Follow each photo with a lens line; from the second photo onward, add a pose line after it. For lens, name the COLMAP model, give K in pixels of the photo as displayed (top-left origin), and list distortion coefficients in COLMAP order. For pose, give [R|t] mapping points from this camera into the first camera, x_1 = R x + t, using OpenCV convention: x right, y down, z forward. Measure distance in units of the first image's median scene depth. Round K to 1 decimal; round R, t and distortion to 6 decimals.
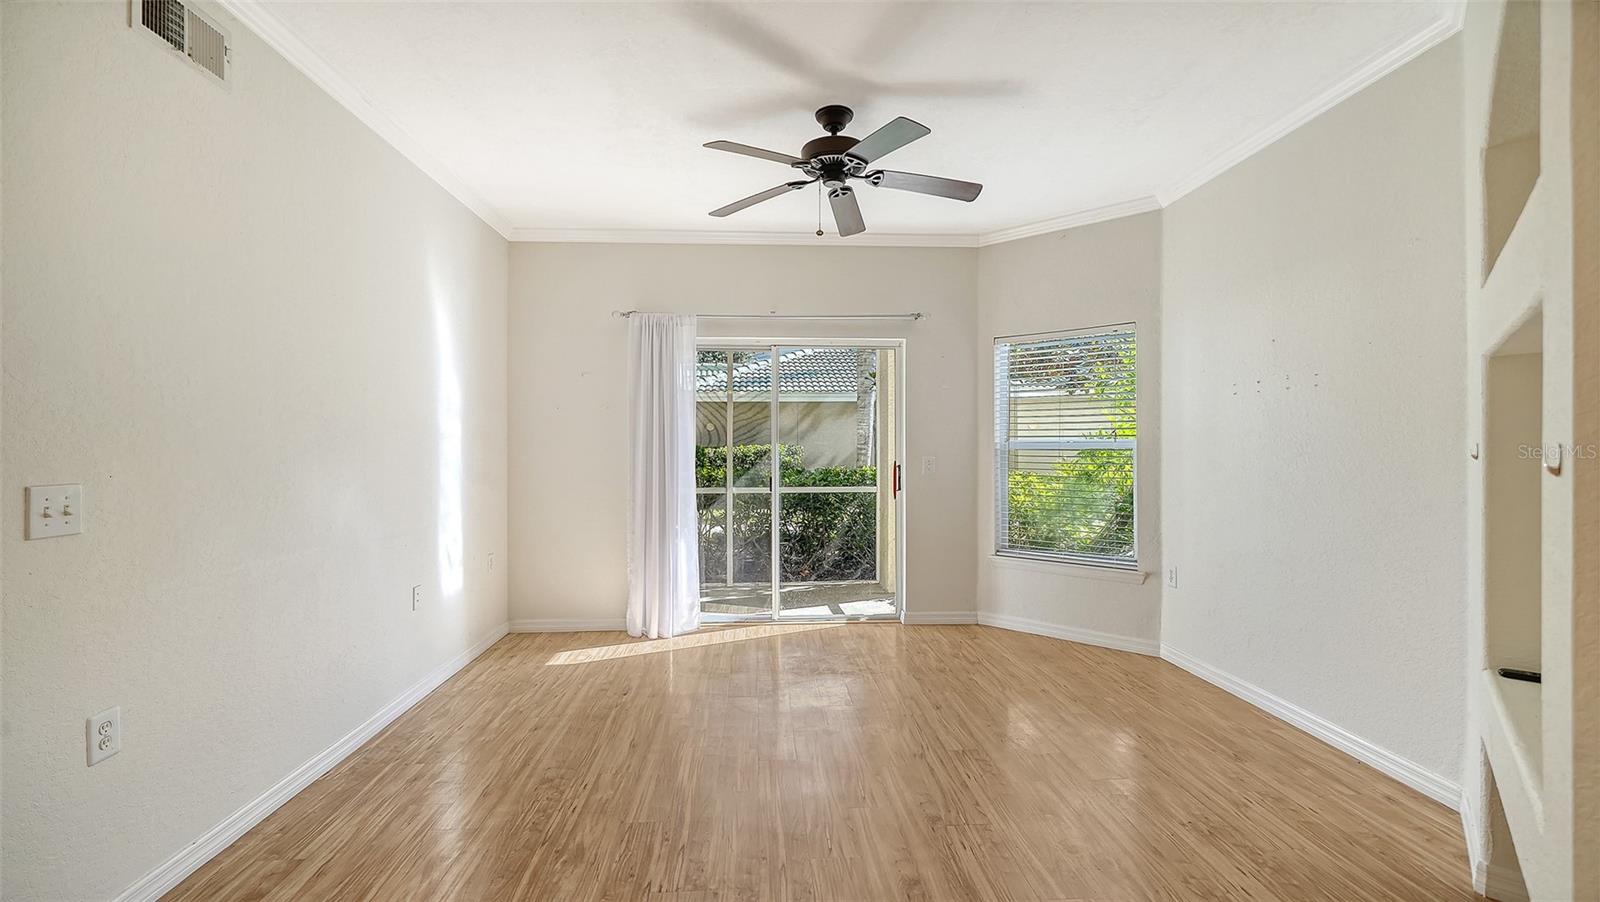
lens RADIAL K [[703.7, 0, 795.7], [0, 703.7, 438.4], [0, 0, 1]] dist [0.000292, 0.000217]
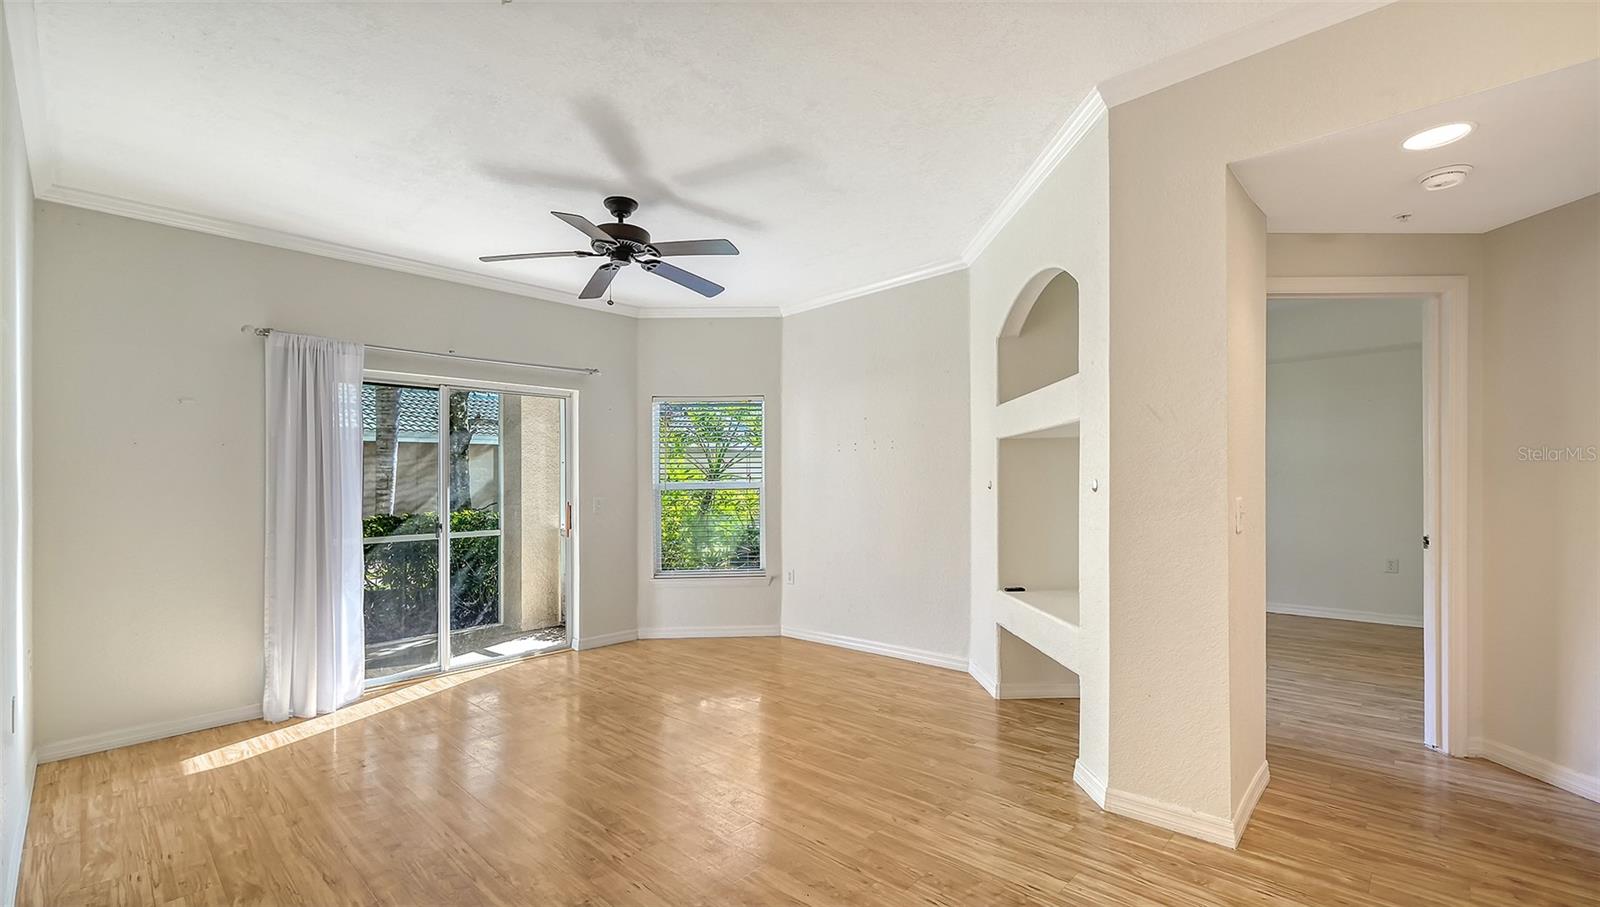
lens RADIAL K [[679.8, 0, 829.8], [0, 679.8, 481.8], [0, 0, 1]] dist [0.000064, 0.000146]
pose [[0.707267, -0.006013, 0.706921, -0.357837], [0.006138, 0.999978, 0.002364, 0.001021], [-0.706920, 0.002667, 0.707289, -0.030532]]
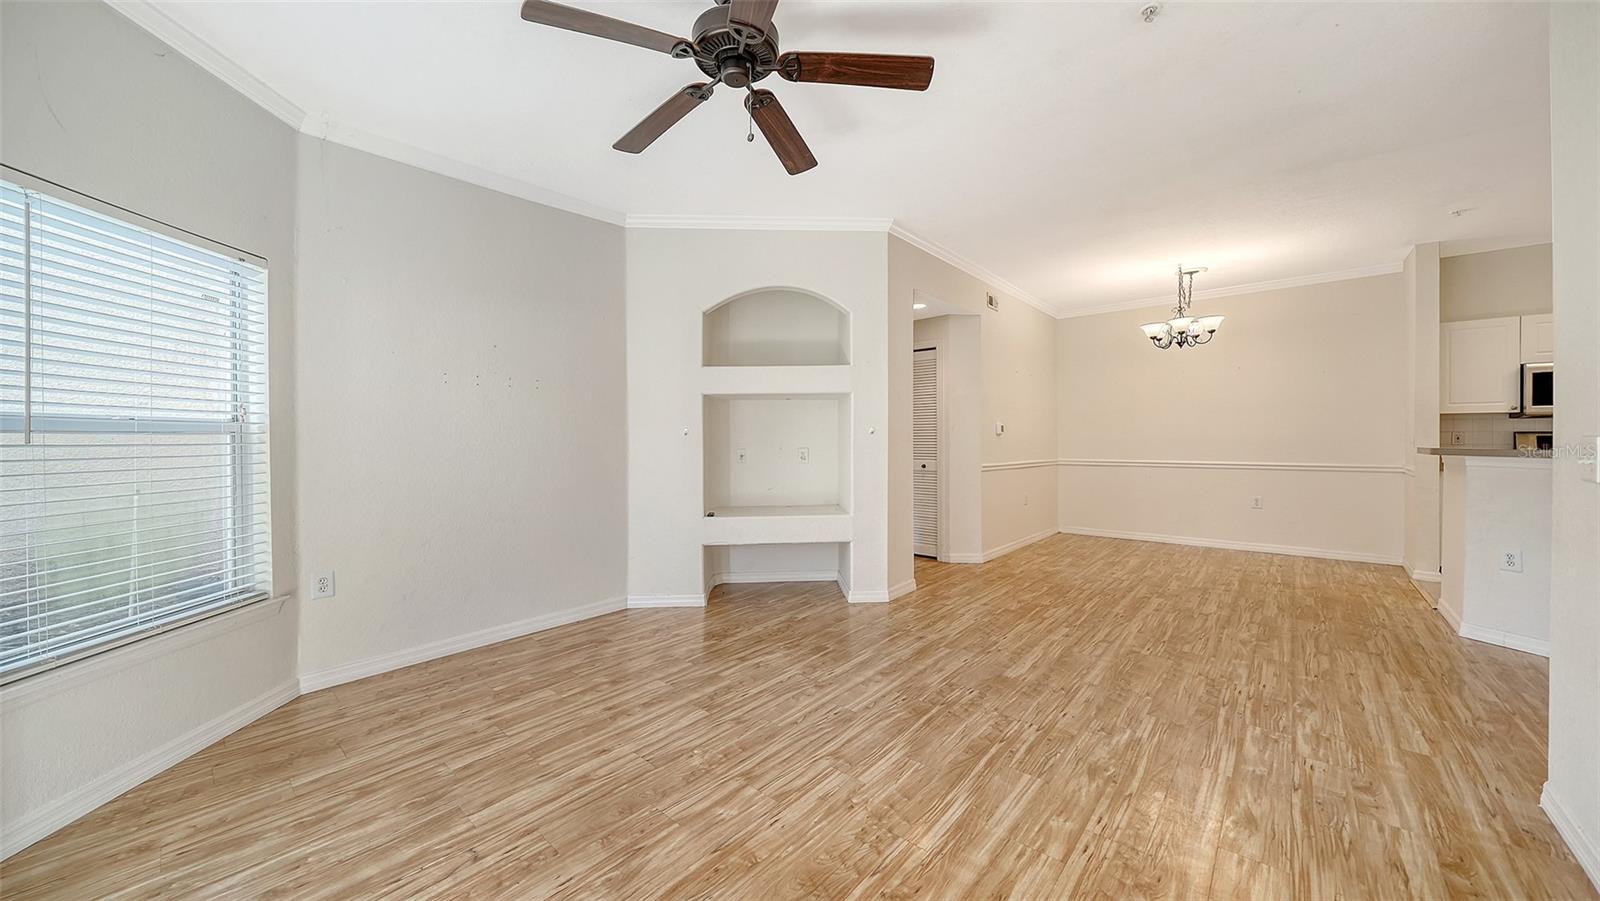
lens RADIAL K [[553.5, 0, 794.1], [0, 553.5, 445.2], [0, 0, 1]] dist [-0.002941, -0.000085]
pose [[-0.708665, -0.000217, 0.705545, -0.303247], [0.004341, 0.999980, 0.004668, 0.027778], [-0.705531, 0.006371, -0.708650, 1.002823]]
